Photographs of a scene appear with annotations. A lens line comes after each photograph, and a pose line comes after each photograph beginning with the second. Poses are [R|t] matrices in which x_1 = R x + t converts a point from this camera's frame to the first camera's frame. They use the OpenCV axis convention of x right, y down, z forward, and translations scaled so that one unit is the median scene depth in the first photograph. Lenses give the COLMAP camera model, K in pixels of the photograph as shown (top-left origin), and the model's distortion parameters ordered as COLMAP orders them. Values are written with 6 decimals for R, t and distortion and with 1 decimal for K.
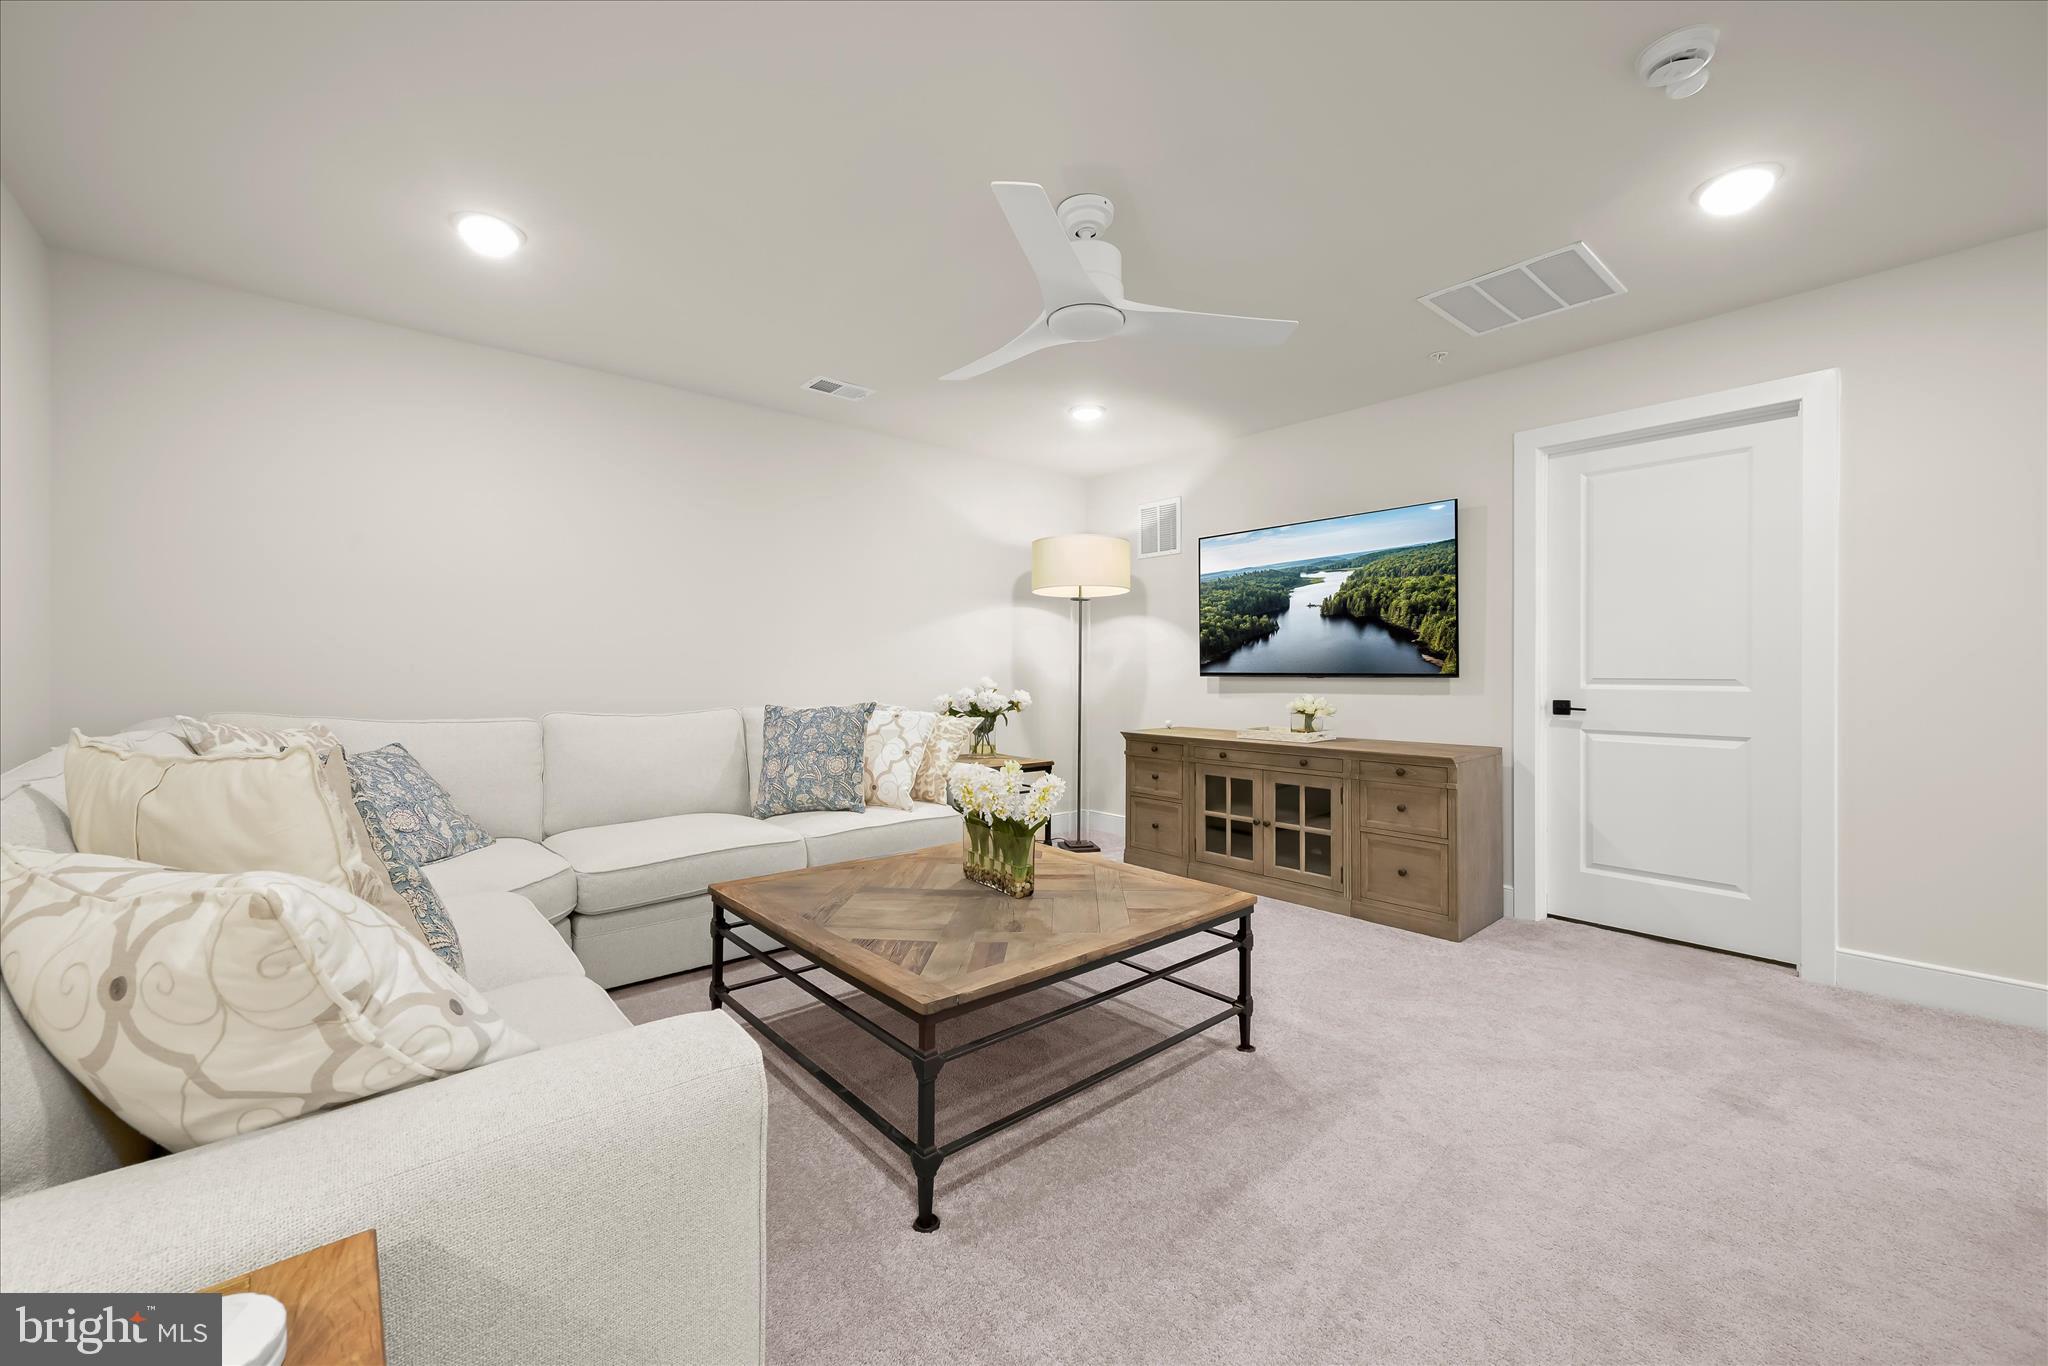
lens RADIAL K [[802.0, 0, 1023.9], [0, 802.0, 671.2], [0, 0, 1]] dist [-0.002963, 0.000046]
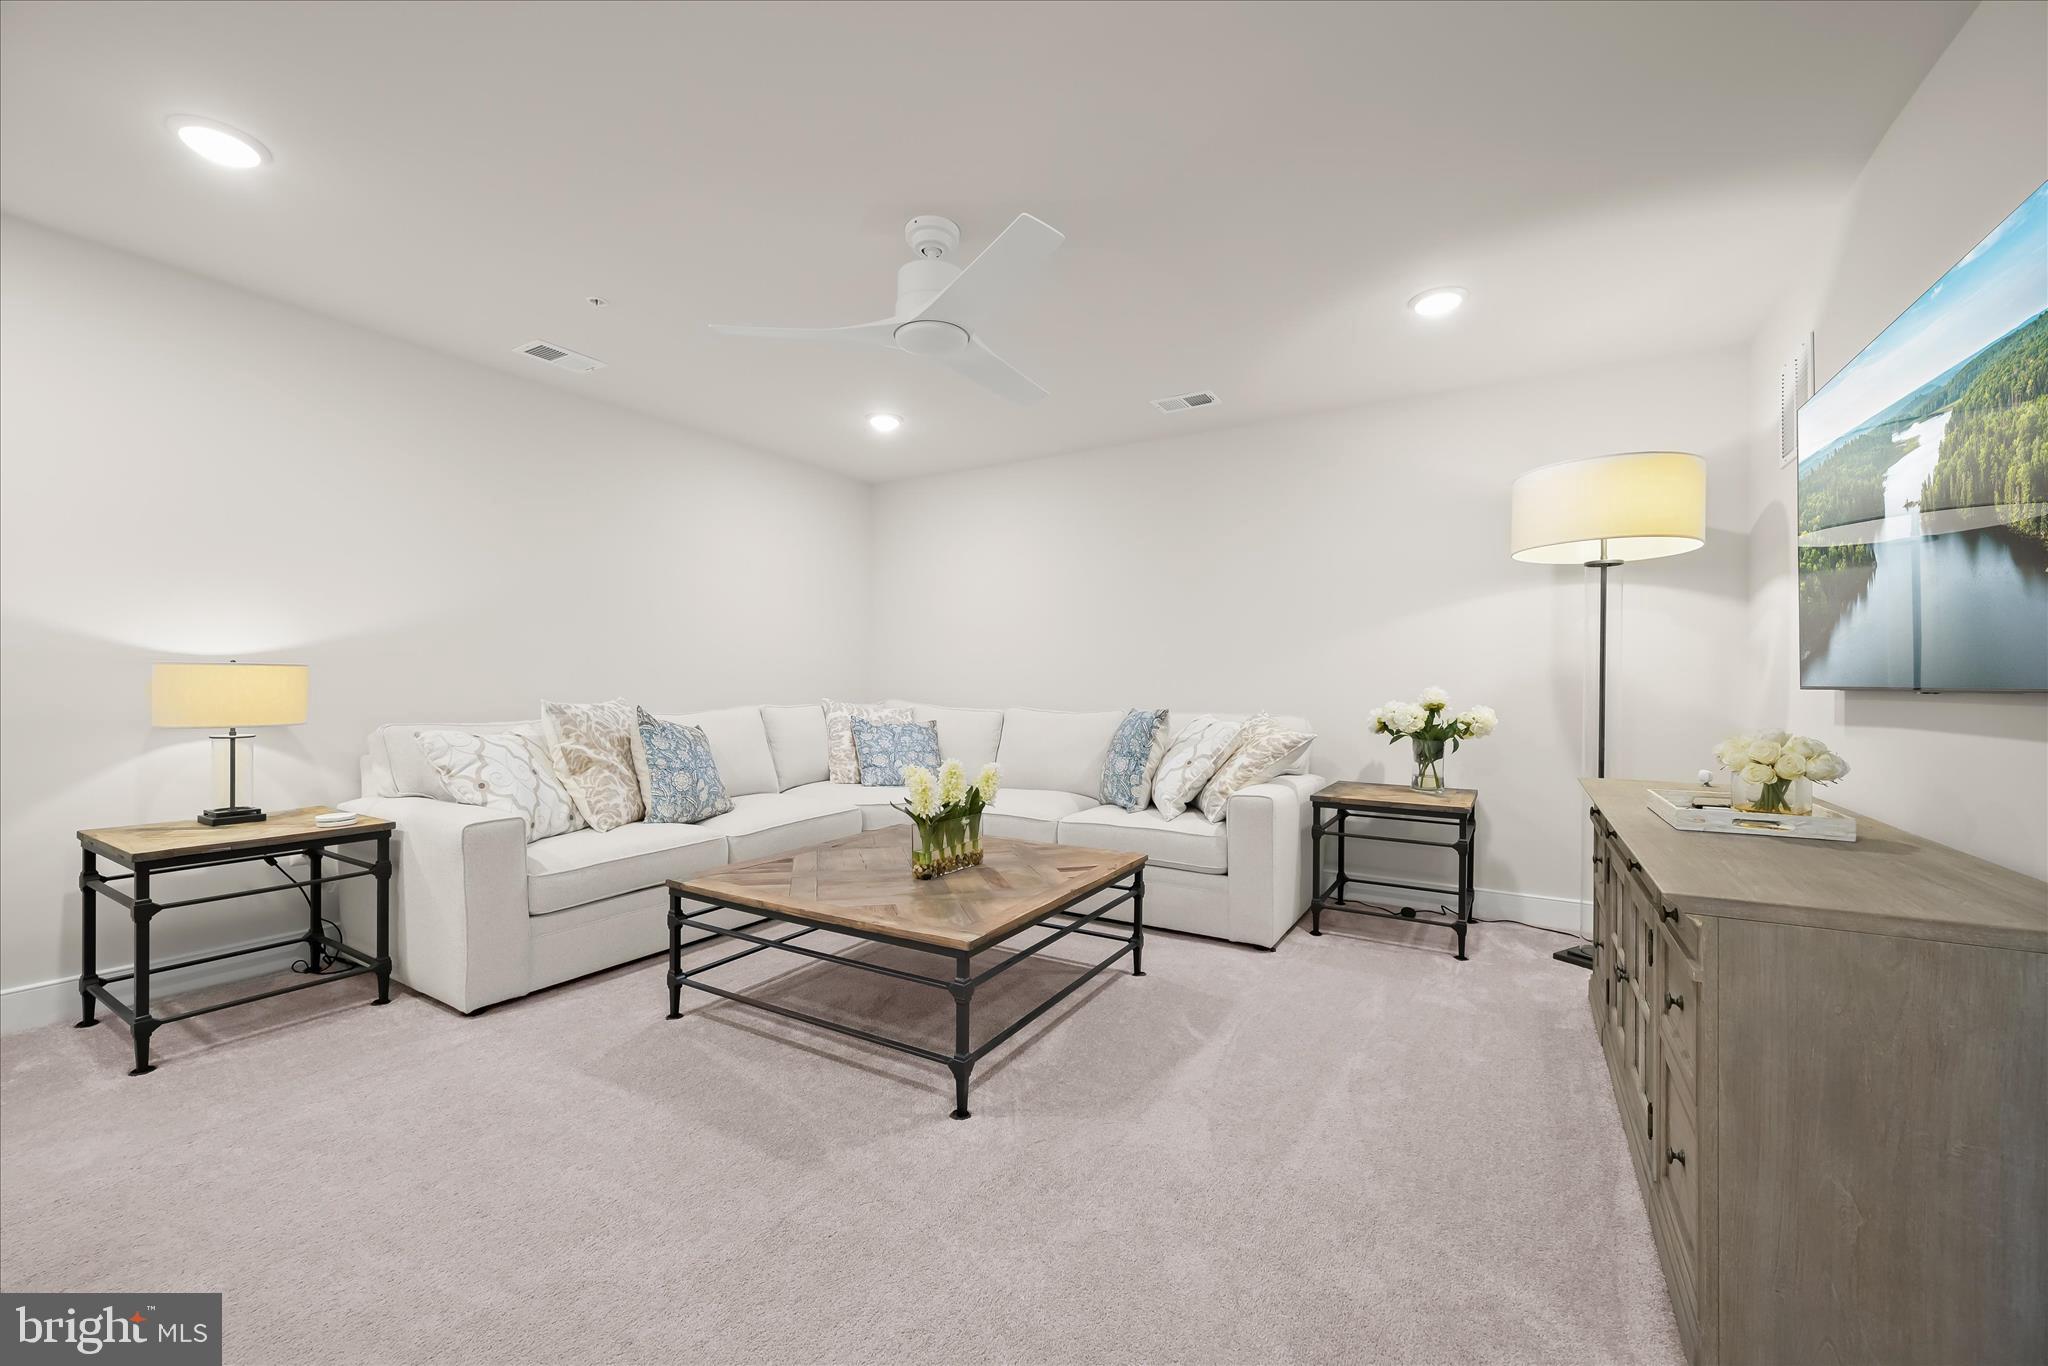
lens RADIAL K [[782.7, 0, 1024.0], [0, 782.7, 683.0], [0, 0, 1]] dist [-0.000078, 0.000043]
pose [[0.295735, -0.002152, -0.955267, 0.705009], [-0.003248, 0.999989, -0.003258, 0.009369], [0.955264, 0.004066, 0.295725, 0.531652]]
